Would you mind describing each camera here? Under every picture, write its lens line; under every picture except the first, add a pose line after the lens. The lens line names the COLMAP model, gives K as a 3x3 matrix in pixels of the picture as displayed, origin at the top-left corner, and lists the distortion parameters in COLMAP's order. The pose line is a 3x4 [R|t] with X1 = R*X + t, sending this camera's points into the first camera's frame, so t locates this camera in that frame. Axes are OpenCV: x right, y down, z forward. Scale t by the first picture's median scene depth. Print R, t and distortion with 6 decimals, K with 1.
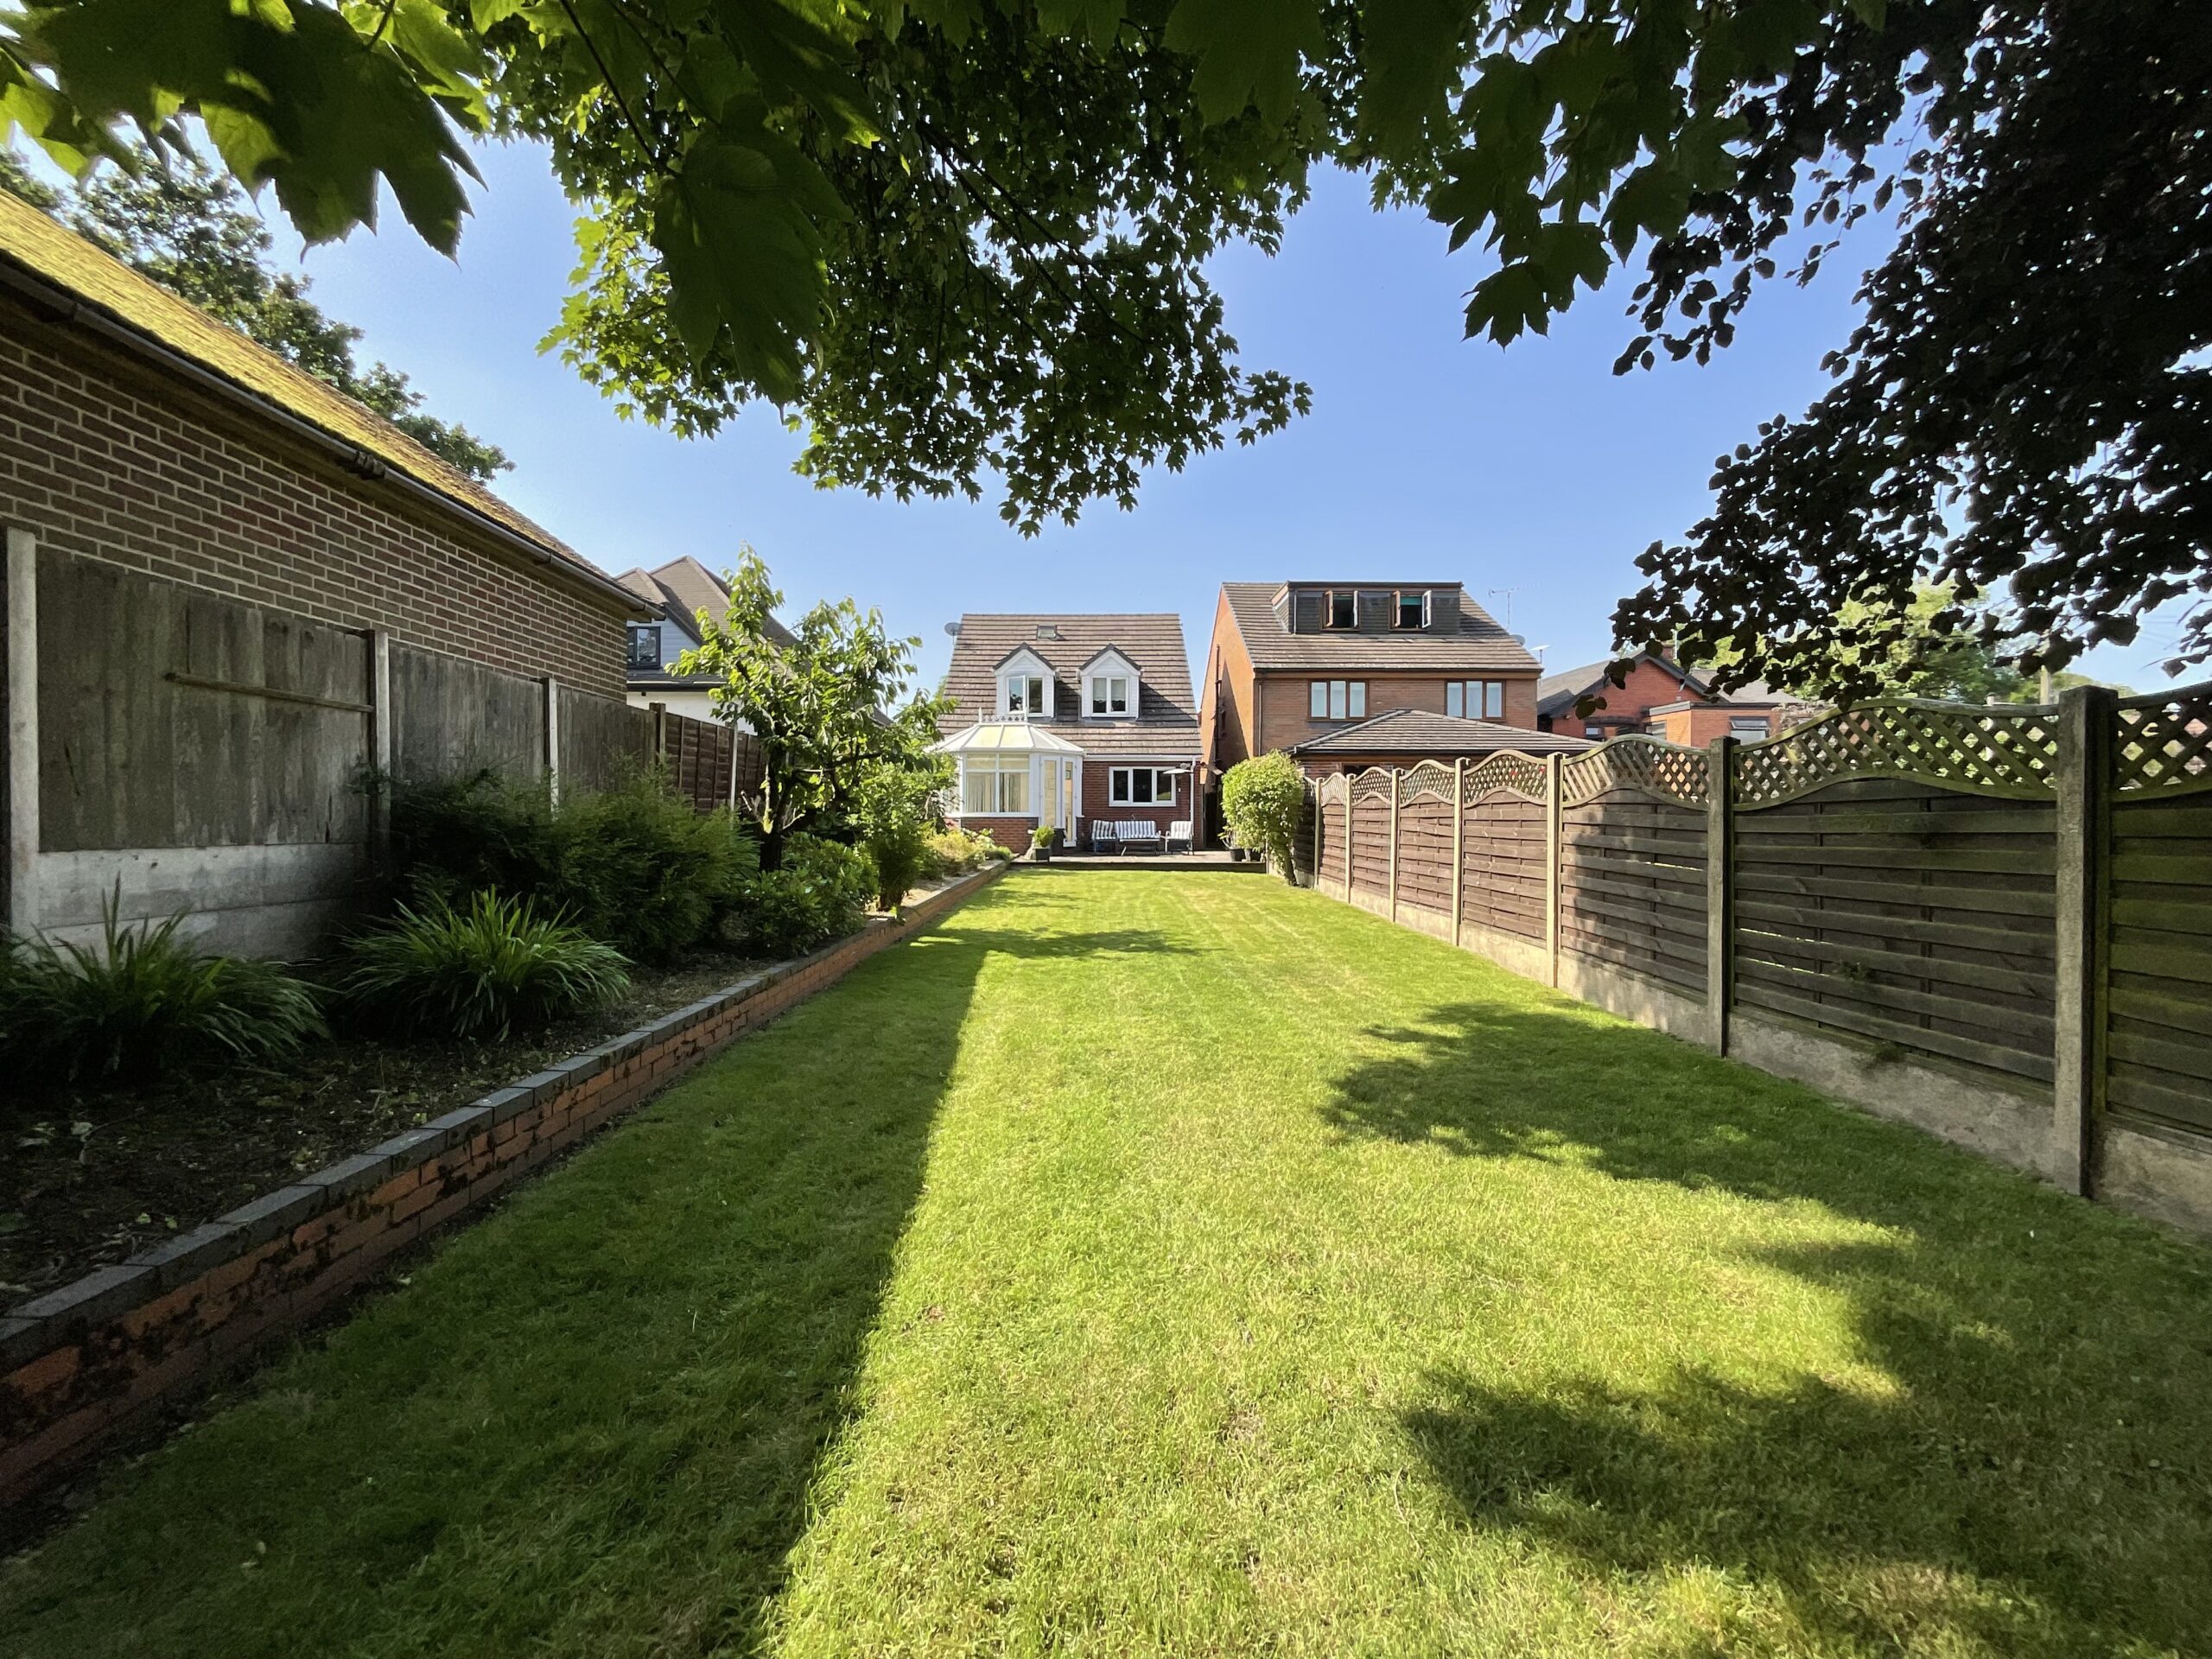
lens RADIAL K [[901.2, 0, 1106.0], [0, 901.2, 829.5], [0, 0, 1]] dist [0.000286, -0.000221]
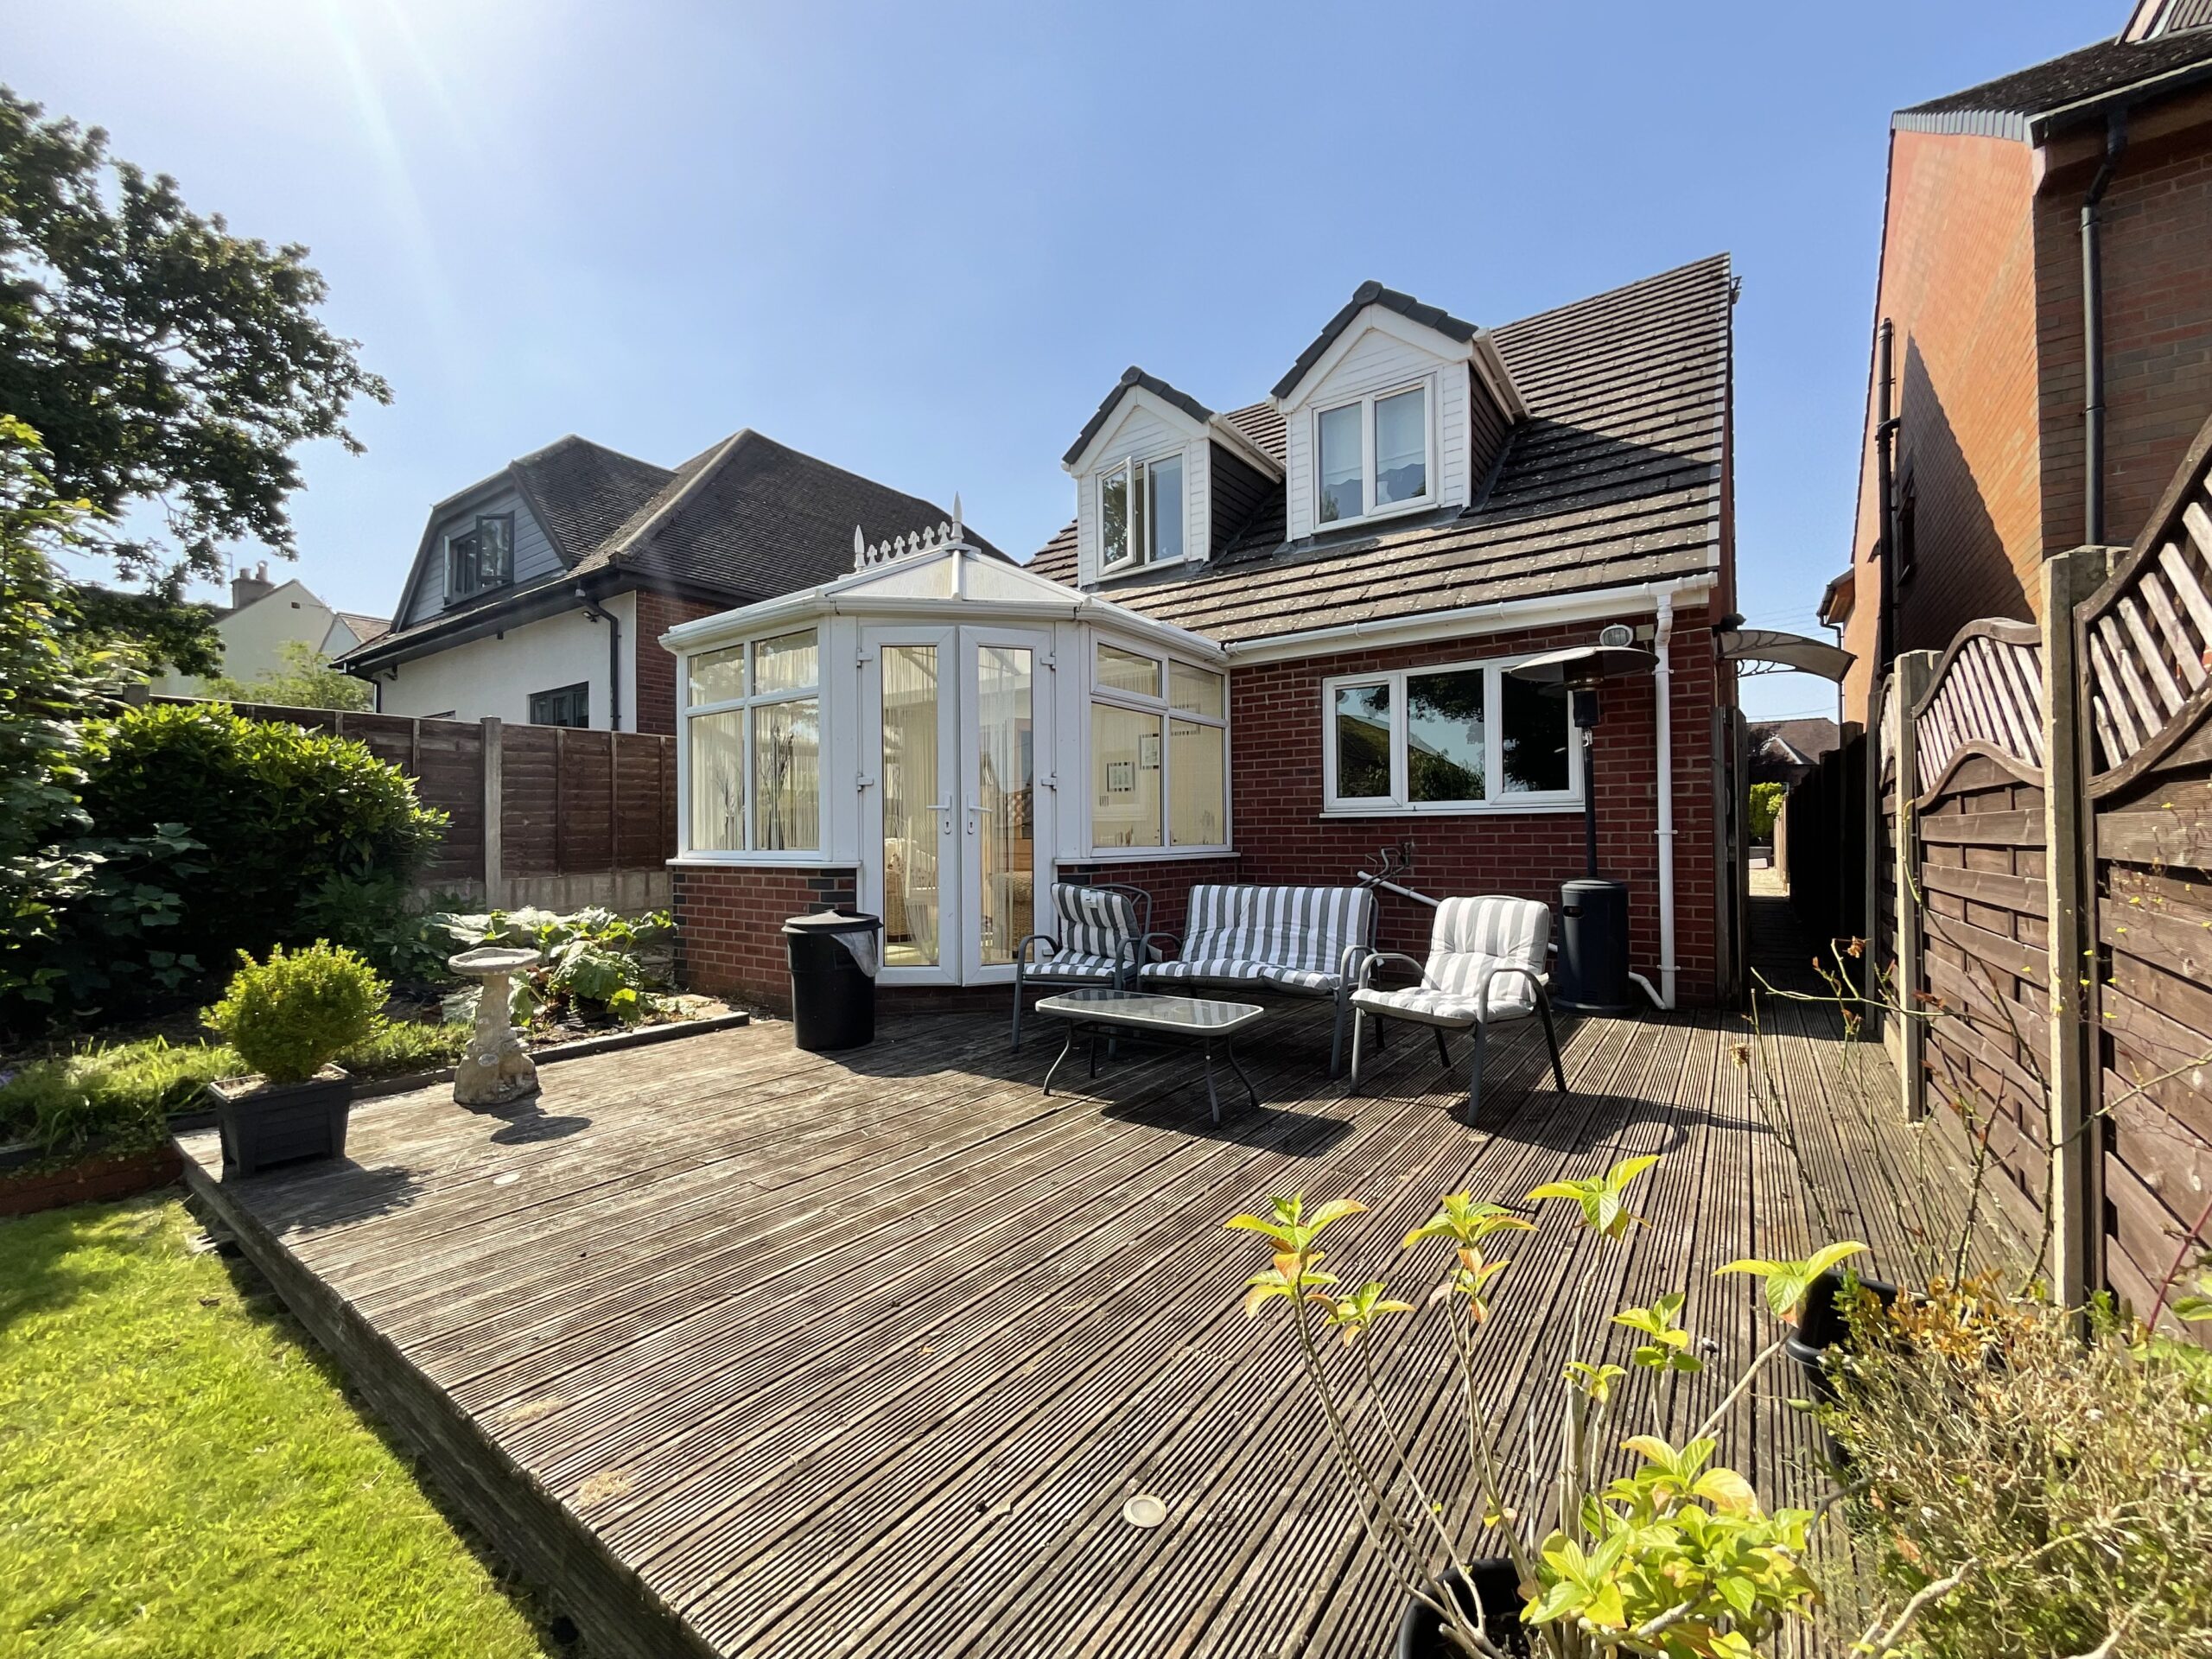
lens RADIAL K [[901.2, 0, 1106.0], [0, 901.2, 829.5], [0, 0, 1]] dist [0.000286, -0.000221]
pose [[0.806220, -0.020013, -0.591277, 0.108588], [0.009543, 0.999738, -0.020826, -0.017698], [0.591539, 0.011147, 0.806200, 0.705851]]
